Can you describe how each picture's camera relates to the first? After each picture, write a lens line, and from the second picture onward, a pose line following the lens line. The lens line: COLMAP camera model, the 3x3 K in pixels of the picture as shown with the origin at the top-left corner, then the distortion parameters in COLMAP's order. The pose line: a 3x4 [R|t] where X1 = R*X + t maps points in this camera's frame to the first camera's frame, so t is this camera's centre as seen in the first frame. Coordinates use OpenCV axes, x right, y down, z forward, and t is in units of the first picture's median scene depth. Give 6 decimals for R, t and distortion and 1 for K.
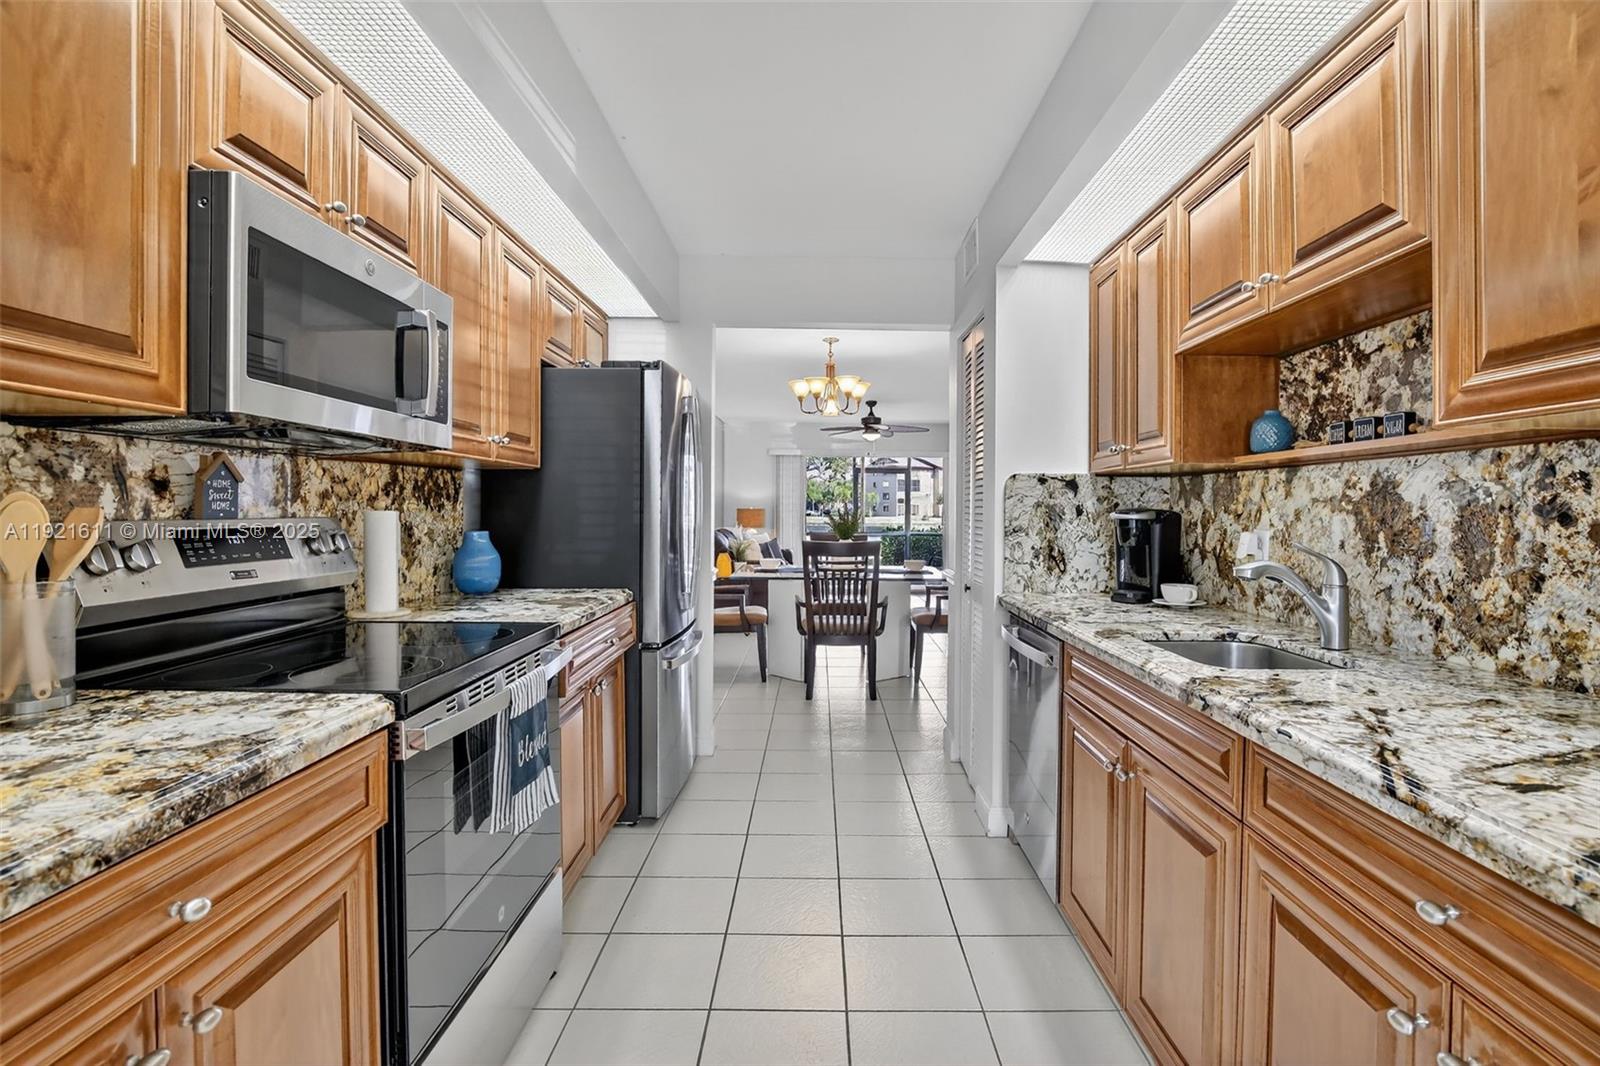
lens RADIAL K [[752.7, 0, 822.1], [0, 752.7, 502.0], [0, 0, 1]] dist [-0.018943, 0.000567]
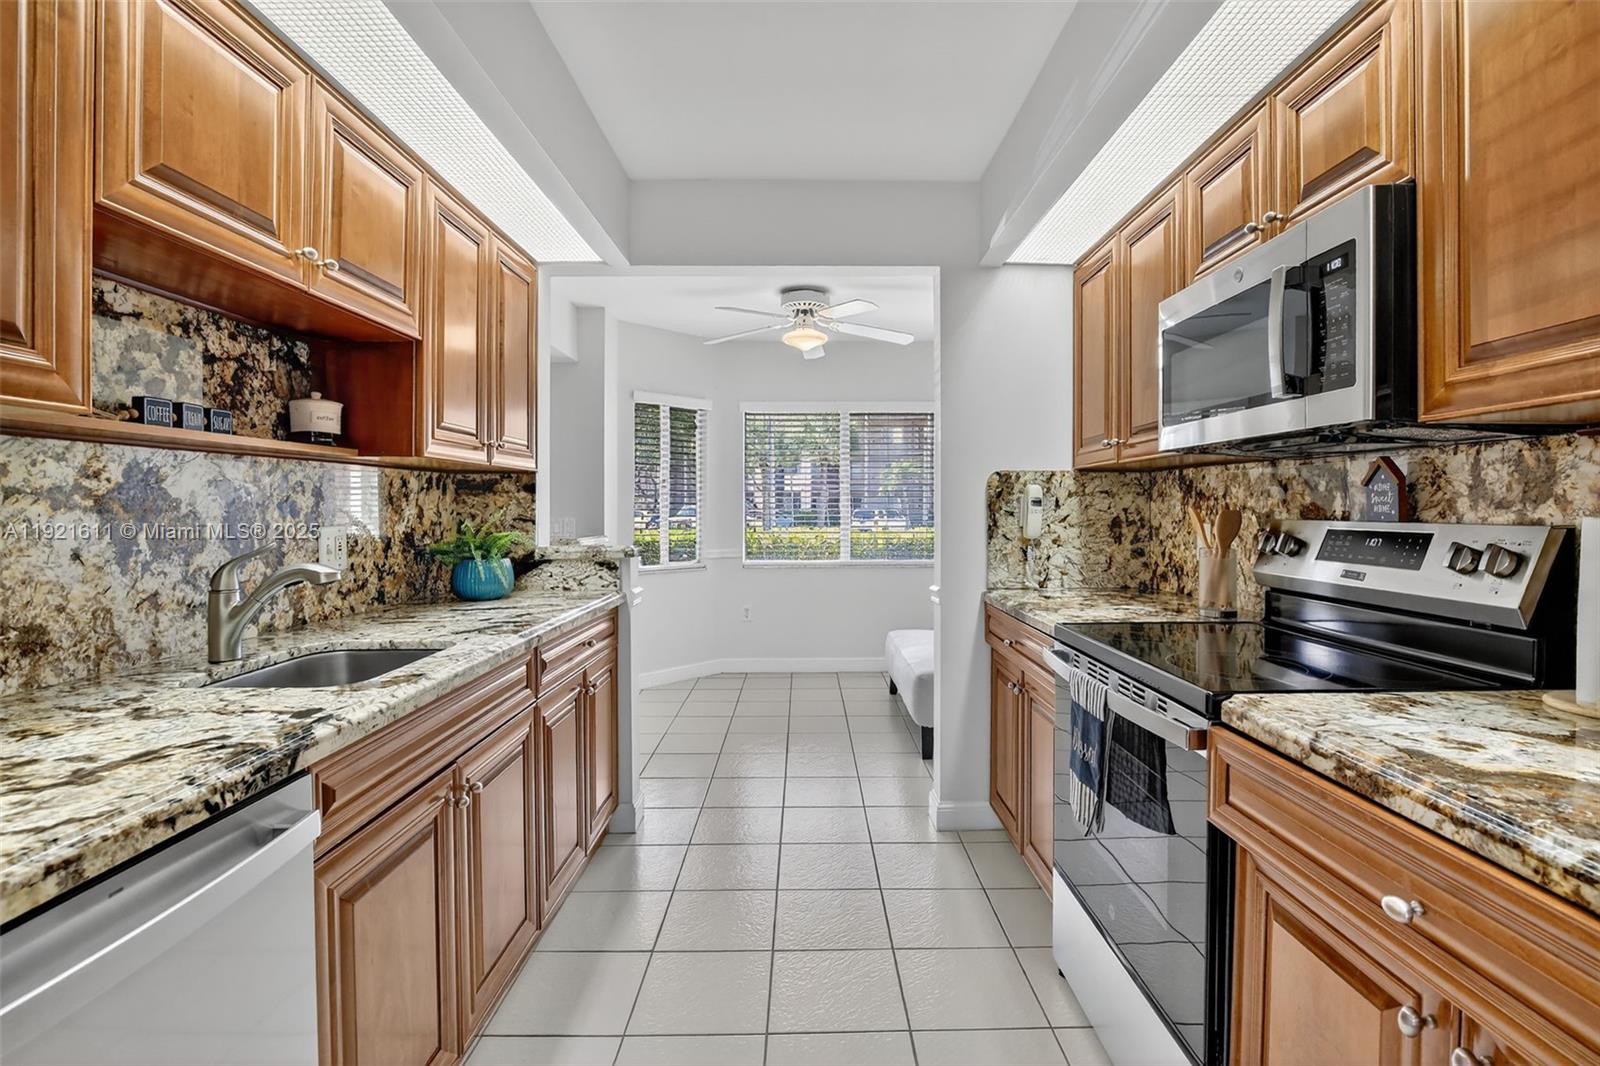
lens RADIAL K [[752.7, 0, 822.1], [0, 752.7, 502.0], [0, 0, 1]] dist [-0.018943, 0.000567]
pose [[-0.999752, -0.005804, -0.021487, -0.012404], [-0.005463, 0.999859, -0.015888, 0.013905], [0.021576, -0.015767, -0.999643, 1.732131]]
